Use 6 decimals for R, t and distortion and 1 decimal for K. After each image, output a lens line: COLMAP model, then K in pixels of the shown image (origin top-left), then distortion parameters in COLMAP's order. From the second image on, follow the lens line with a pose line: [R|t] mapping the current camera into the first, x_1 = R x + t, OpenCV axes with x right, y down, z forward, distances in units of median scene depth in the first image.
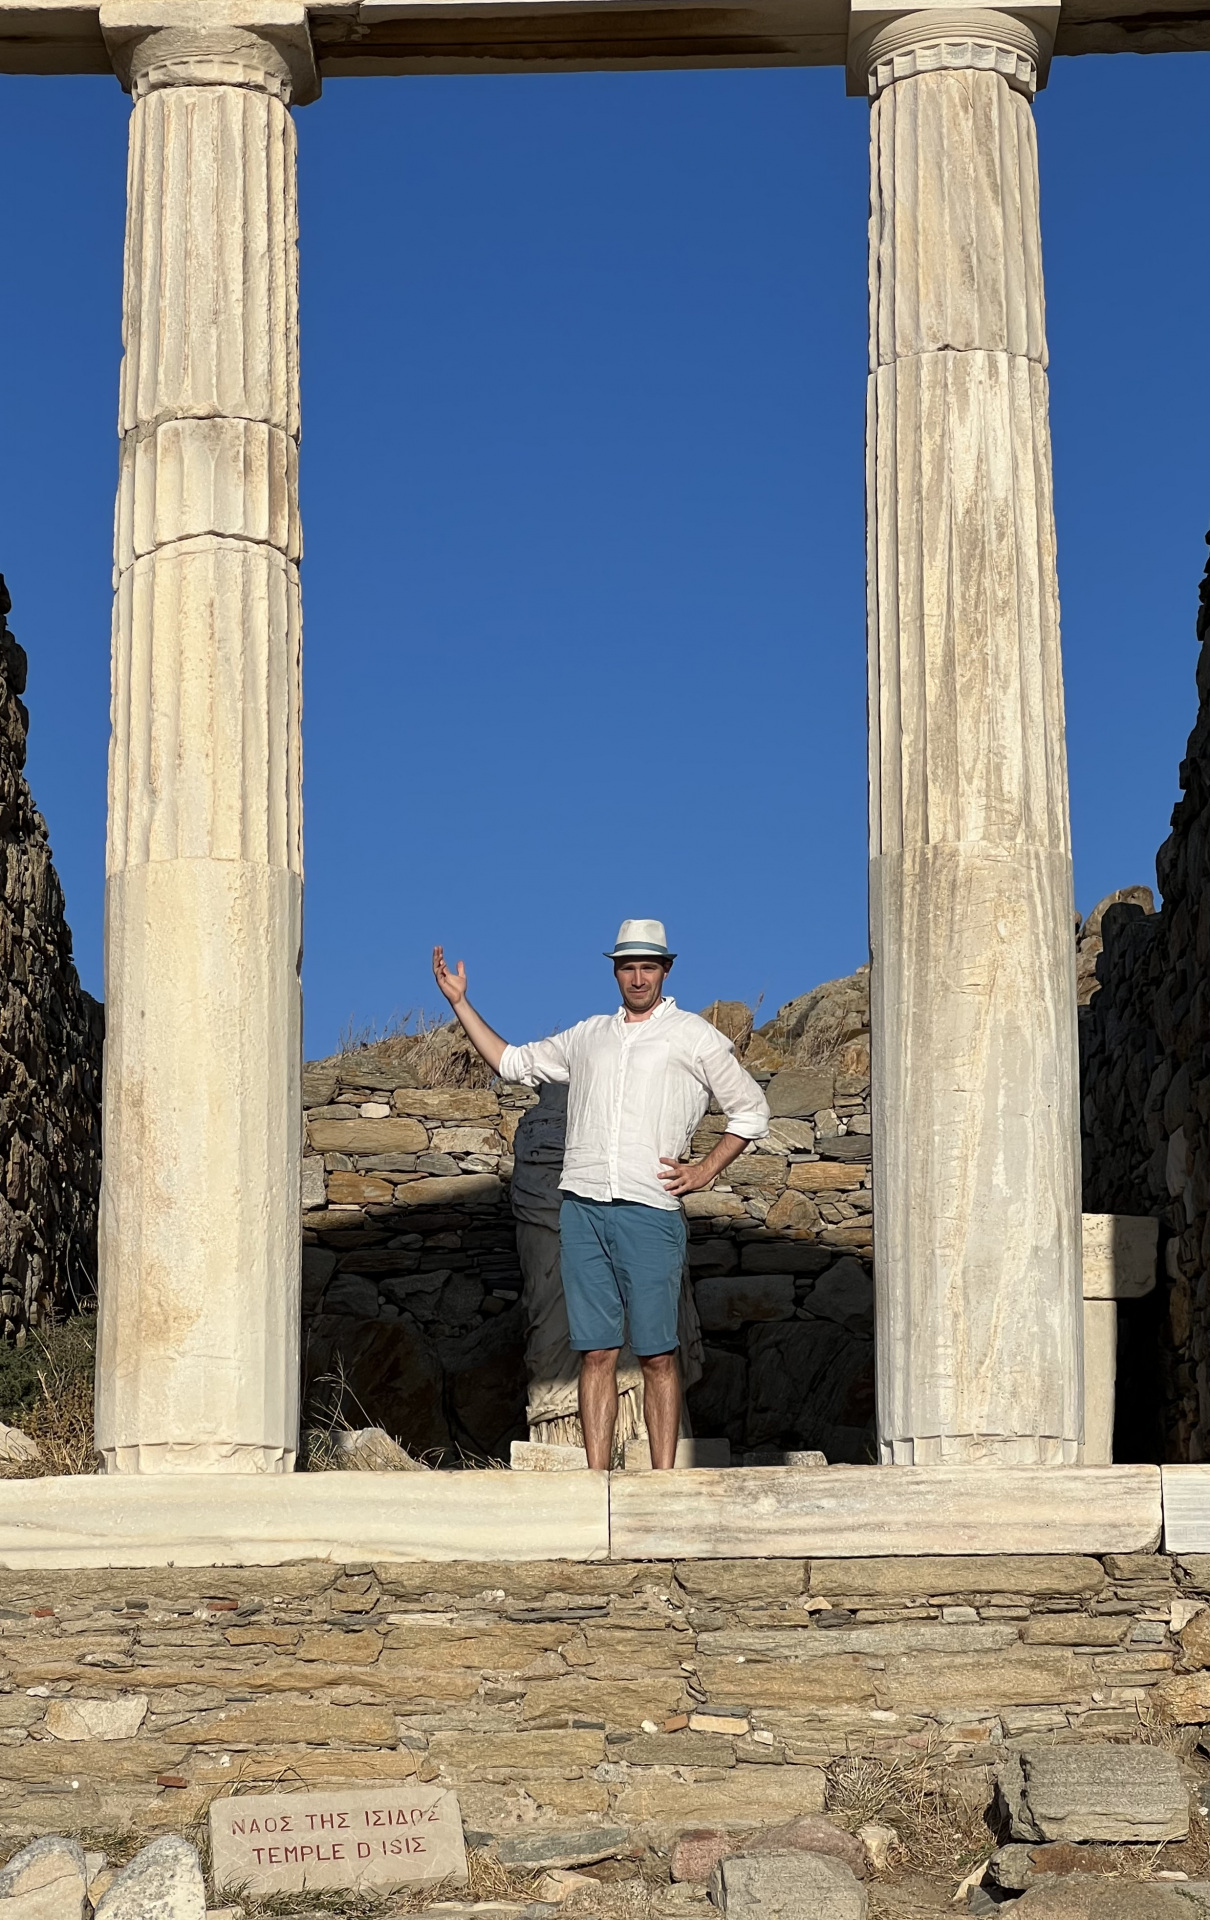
lens RADIAL K [[4717.2, 0, 632.6], [0, 4717.2, 955.4], [0, 0, 1]] dist [-0.537974, 22.258984]
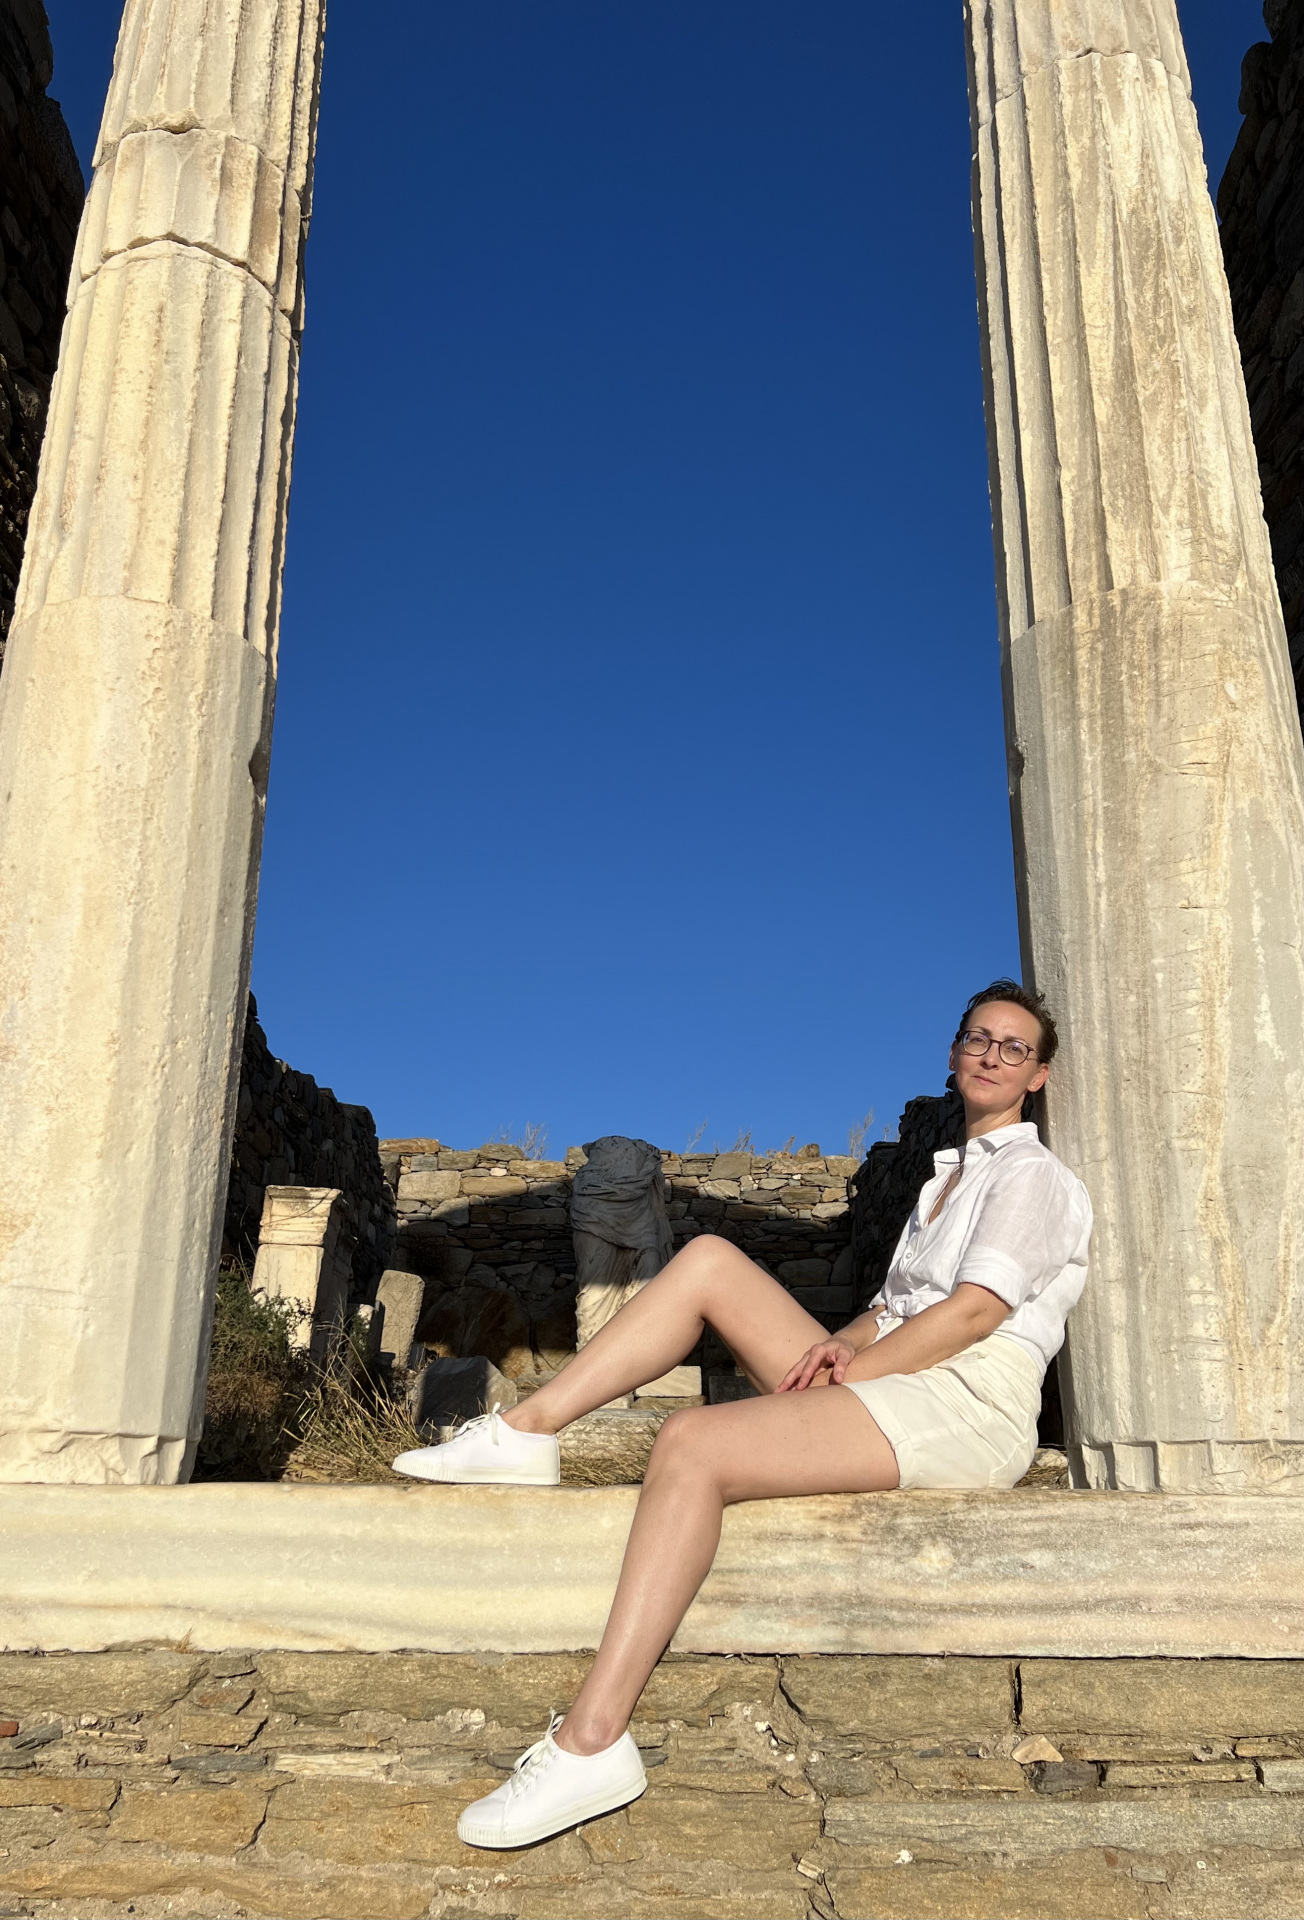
lens RADIAL K [[1666.9, 0, 618.5], [0, 1666.9, 964.7], [0, 0, 1]] dist [0.035790, 0.004595]
pose [[0.999849, 0.015878, -0.007084, -0.010597], [-0.016622, 0.992434, -0.121649, 0.067213], [0.005099, 0.121748, 0.992548, 0.760716]]
